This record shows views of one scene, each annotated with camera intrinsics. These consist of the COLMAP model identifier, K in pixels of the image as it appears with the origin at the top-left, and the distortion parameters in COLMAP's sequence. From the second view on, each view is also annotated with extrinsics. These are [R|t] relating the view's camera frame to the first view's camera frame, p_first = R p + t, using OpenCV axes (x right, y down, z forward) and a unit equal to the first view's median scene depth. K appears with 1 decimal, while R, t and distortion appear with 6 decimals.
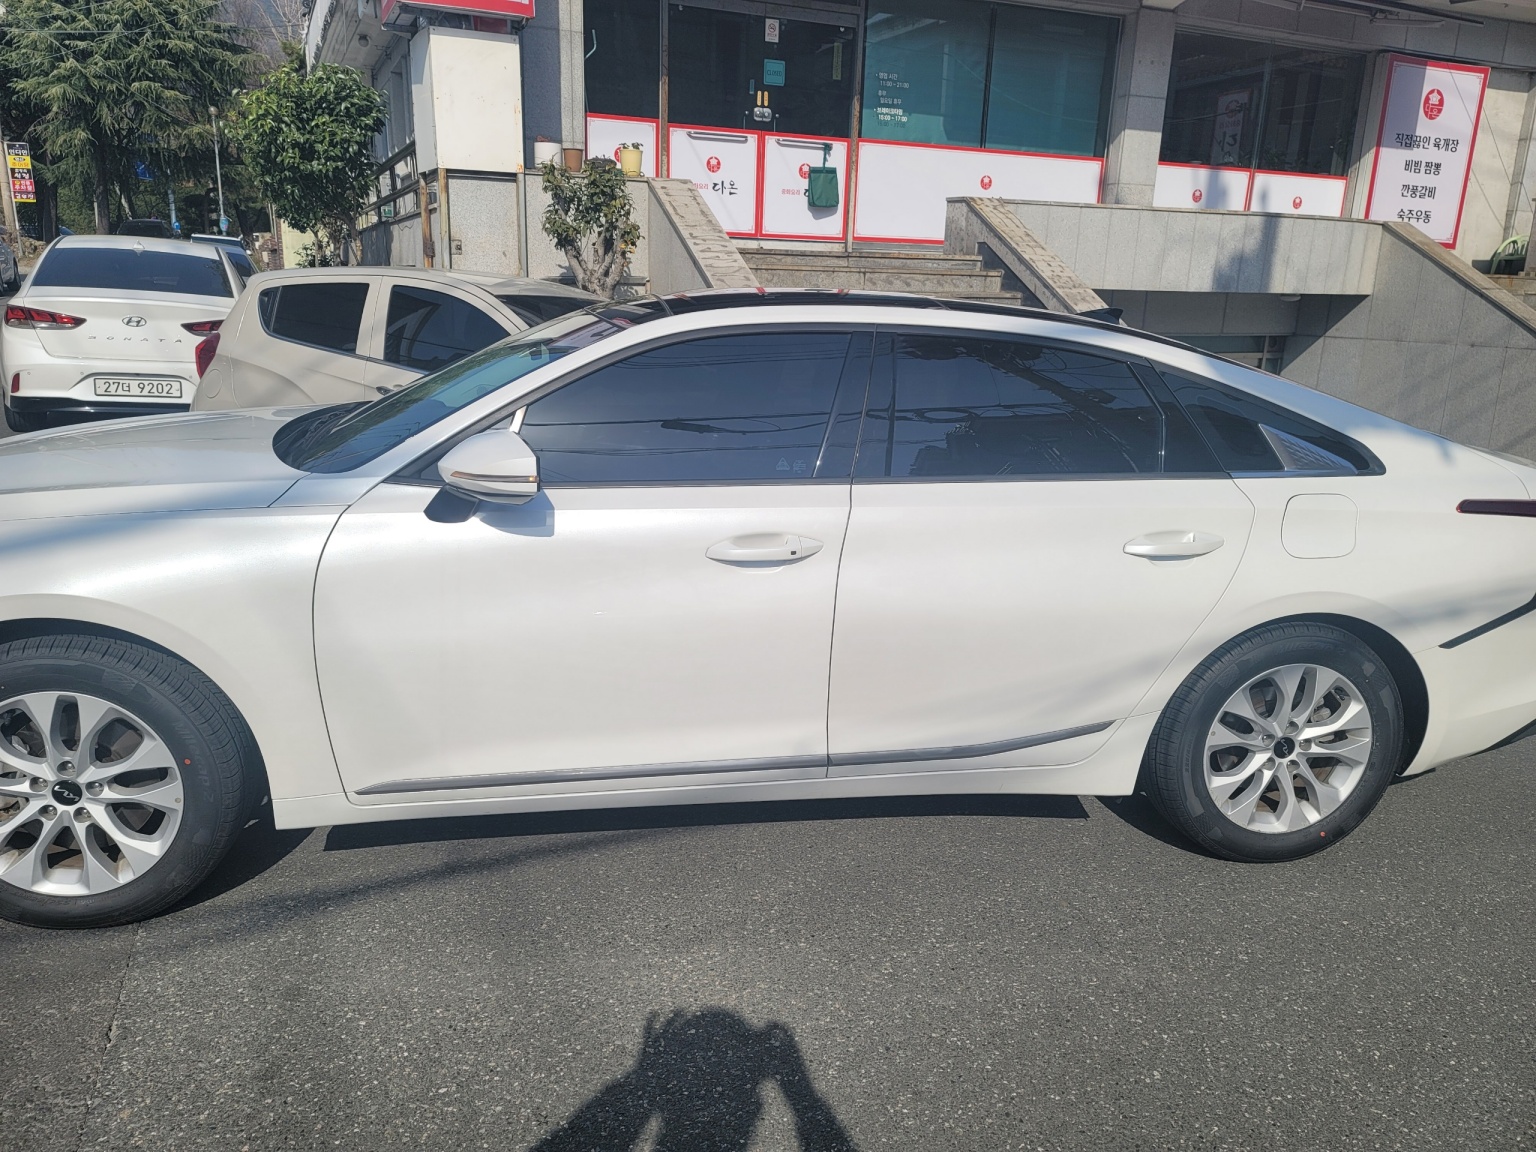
lens RADIAL K [[1016.4, 0, 768.0], [0, 1016.4, 576.0], [0, 0, 1]] dist [0.003906, -0.032074]
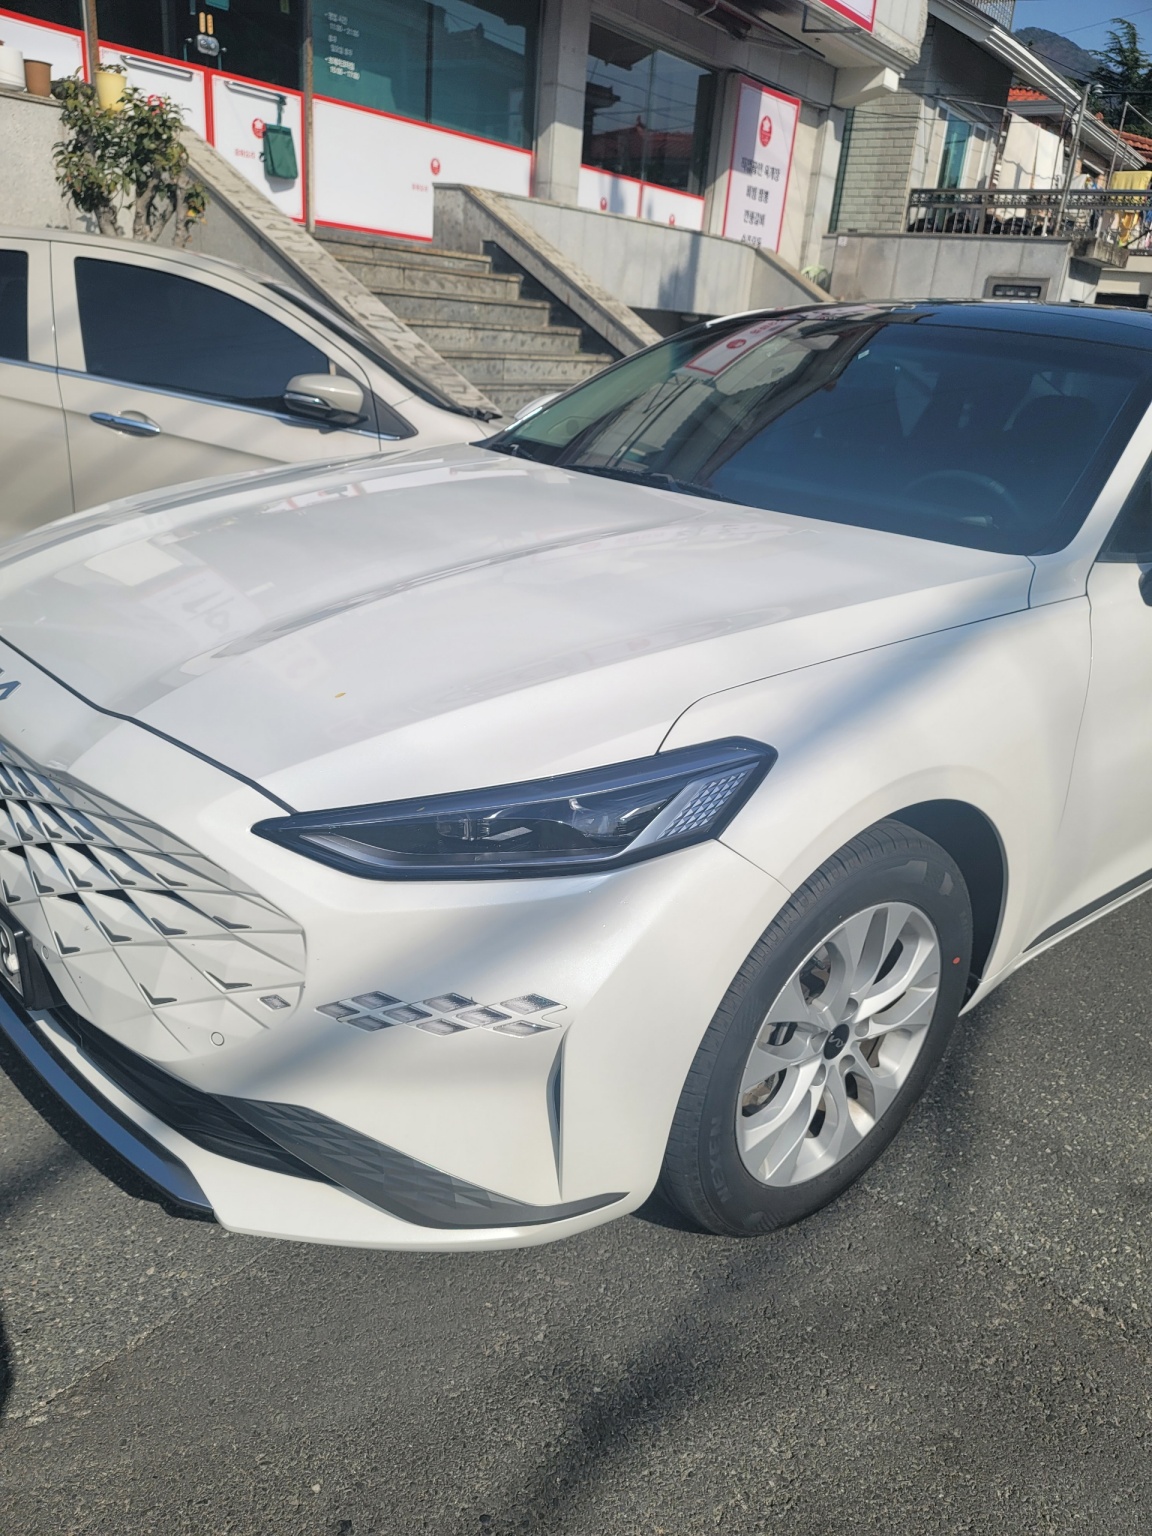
lens RADIAL K [[1016.4, 0, 571.5], [0, 1016.4, 805.4], [0, 0, 1]] dist [0.003906, -0.032074]
pose [[0.855230, -0.182531, 0.485040, -0.238174], [0.082953, 0.972069, 0.219546, -0.023732], [-0.511567, -0.147526, 0.846484, 0.097519]]
